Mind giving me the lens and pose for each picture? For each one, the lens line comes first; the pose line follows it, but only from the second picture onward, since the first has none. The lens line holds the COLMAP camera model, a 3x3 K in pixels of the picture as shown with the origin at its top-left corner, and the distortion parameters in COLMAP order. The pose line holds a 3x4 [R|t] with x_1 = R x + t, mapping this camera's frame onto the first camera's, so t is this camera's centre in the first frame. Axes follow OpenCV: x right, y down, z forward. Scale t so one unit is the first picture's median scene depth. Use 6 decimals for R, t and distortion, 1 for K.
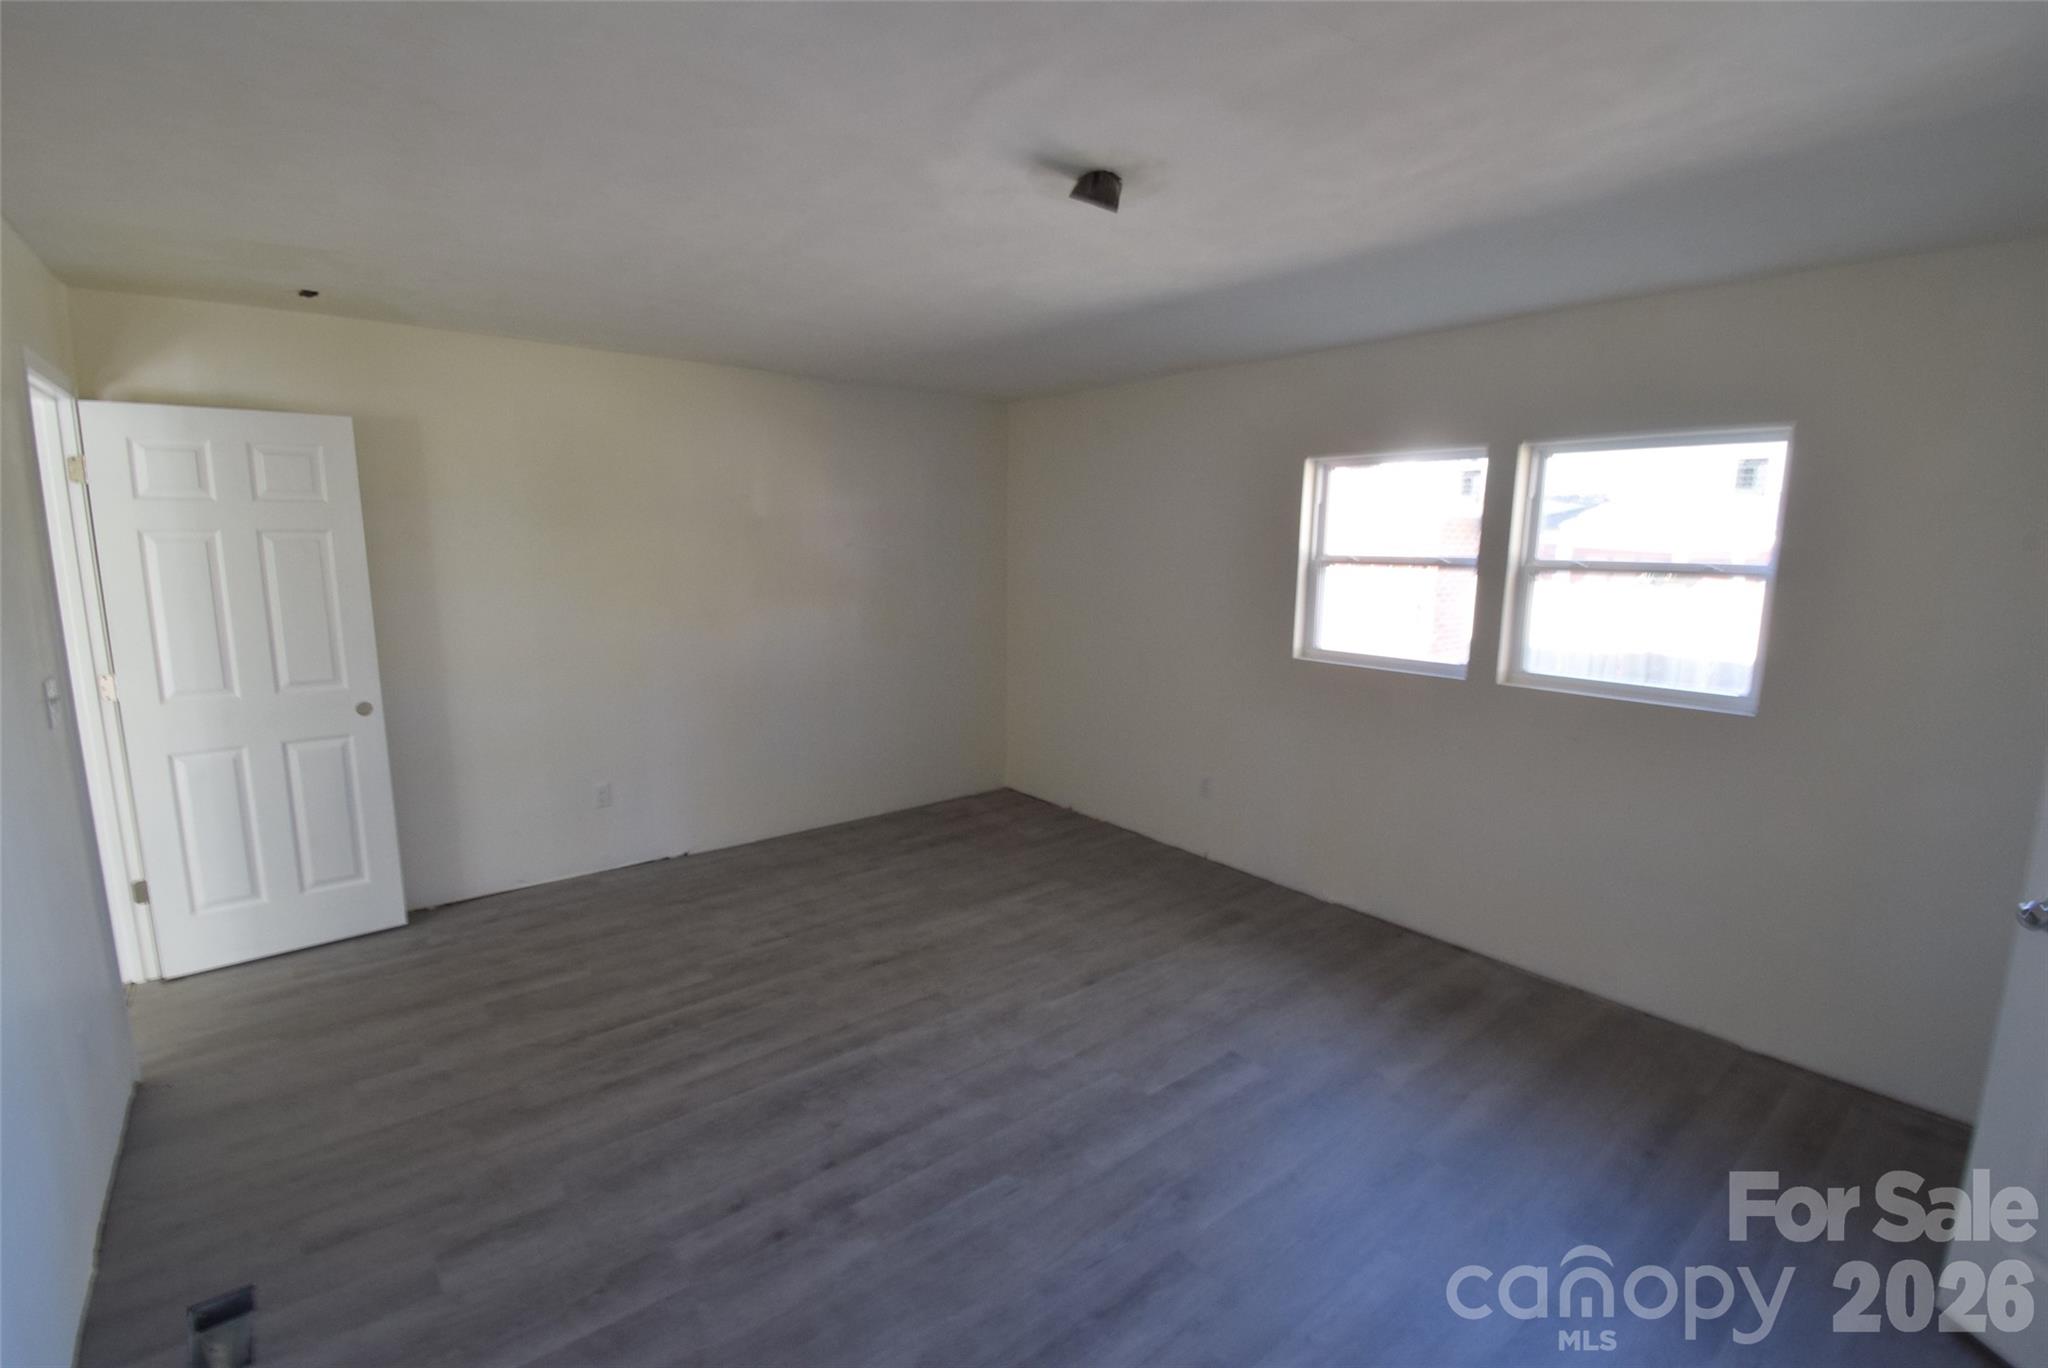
lens RADIAL K [[910.8, 0, 1035.1], [0, 910.8, 681.8], [0, 0, 1]] dist [0.009418, -0.017681]
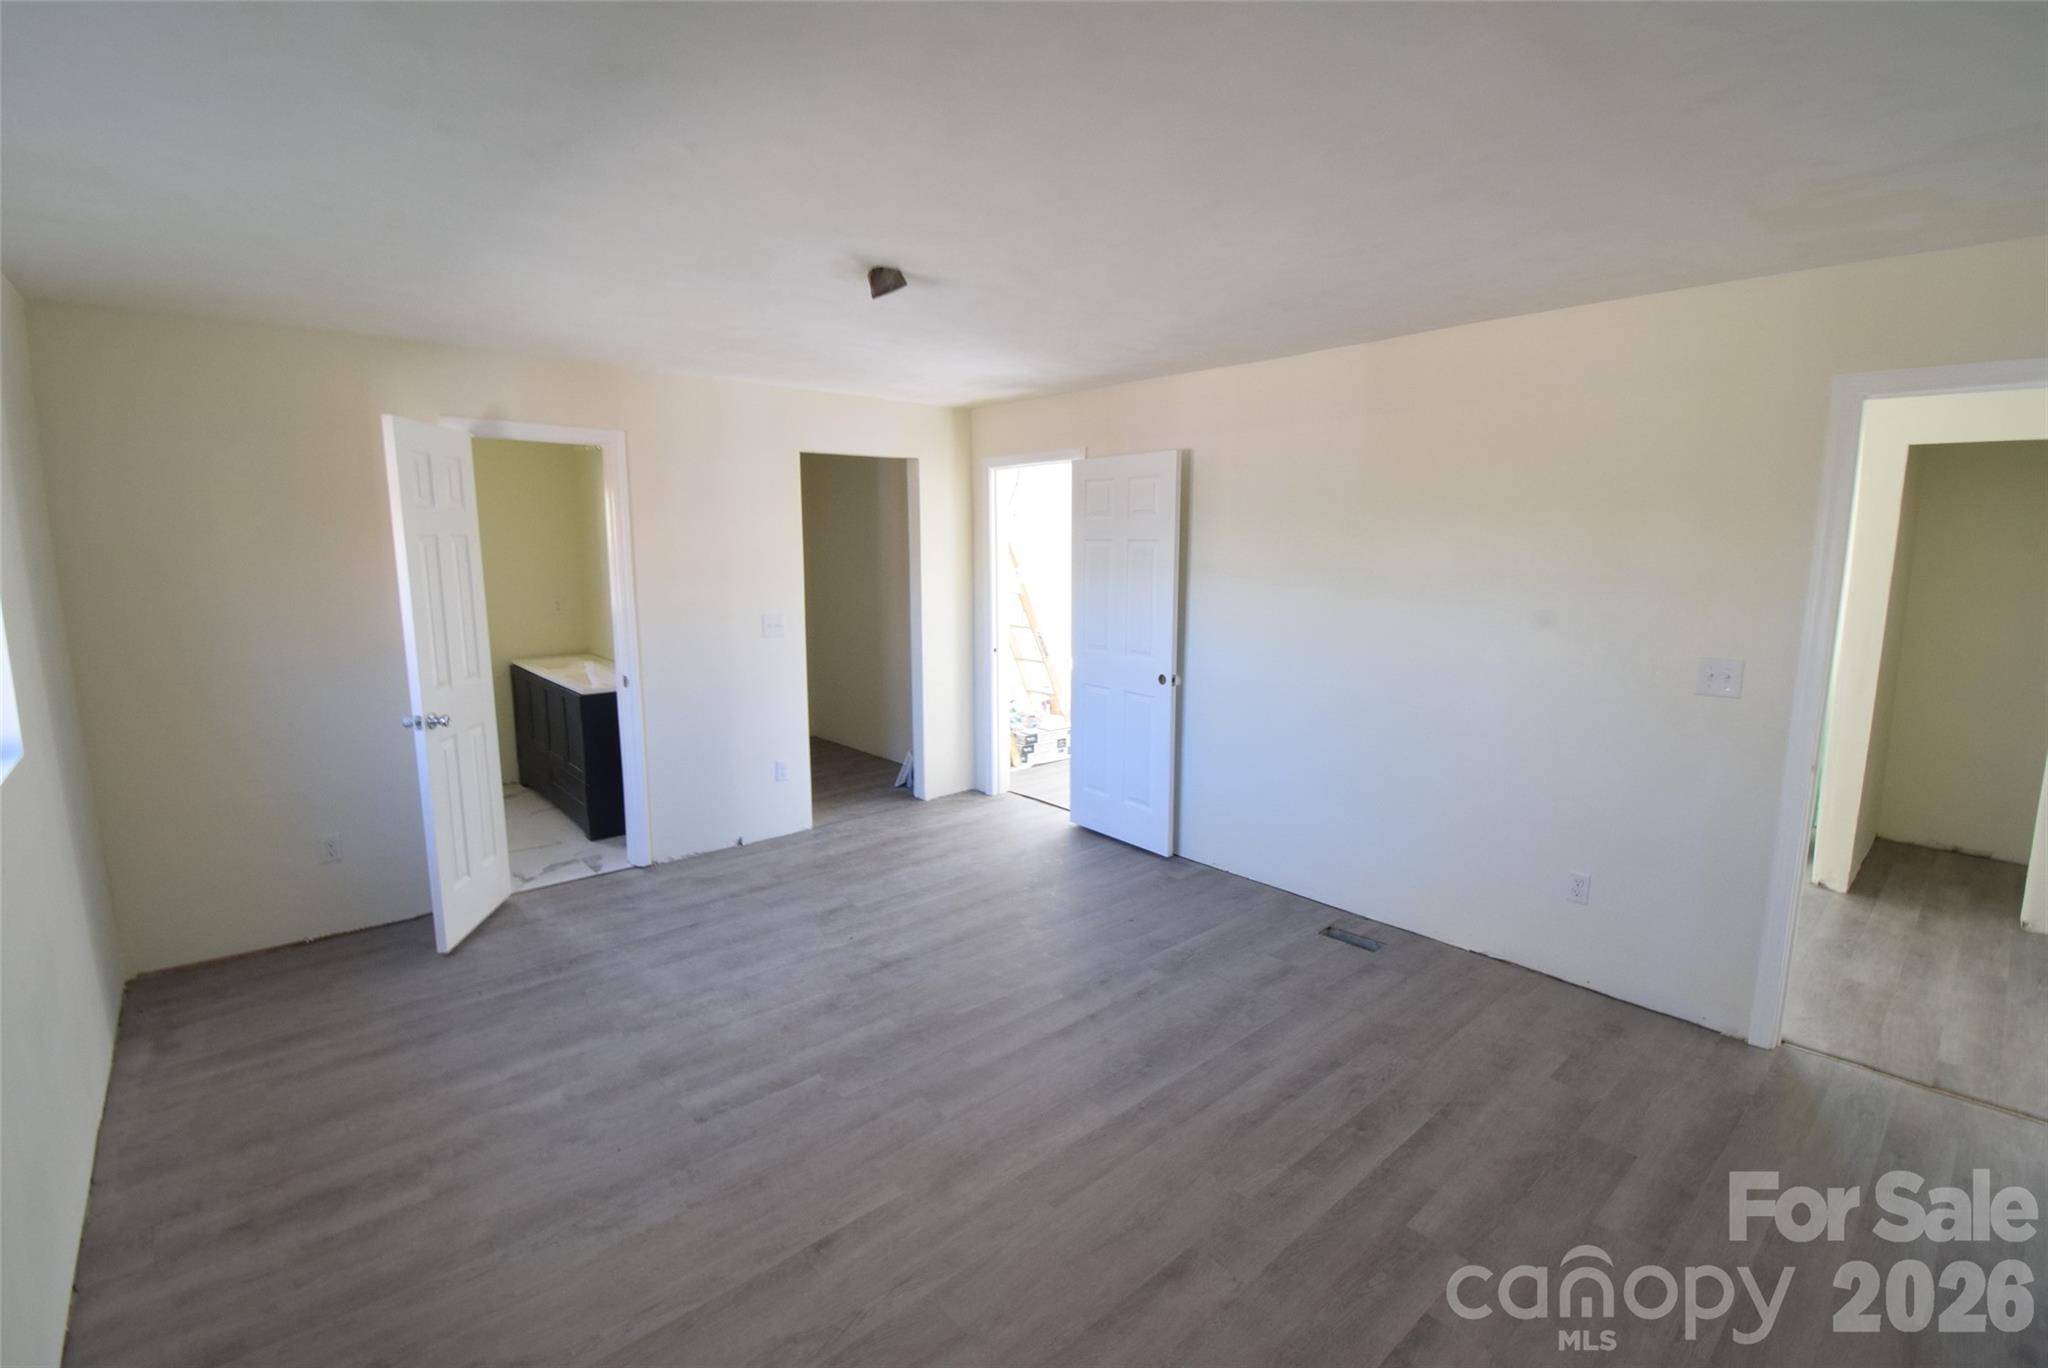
lens RADIAL K [[910.8, 0, 1018.8], [0, 910.8, 679.4], [0, 0, 1]] dist [0.009418, -0.017681]
pose [[-0.999540, -0.009388, -0.028828, -0.062538], [-0.017833, 0.951024, 0.308602, -0.278542], [0.024519, 0.308975, -0.950754, 1.727307]]
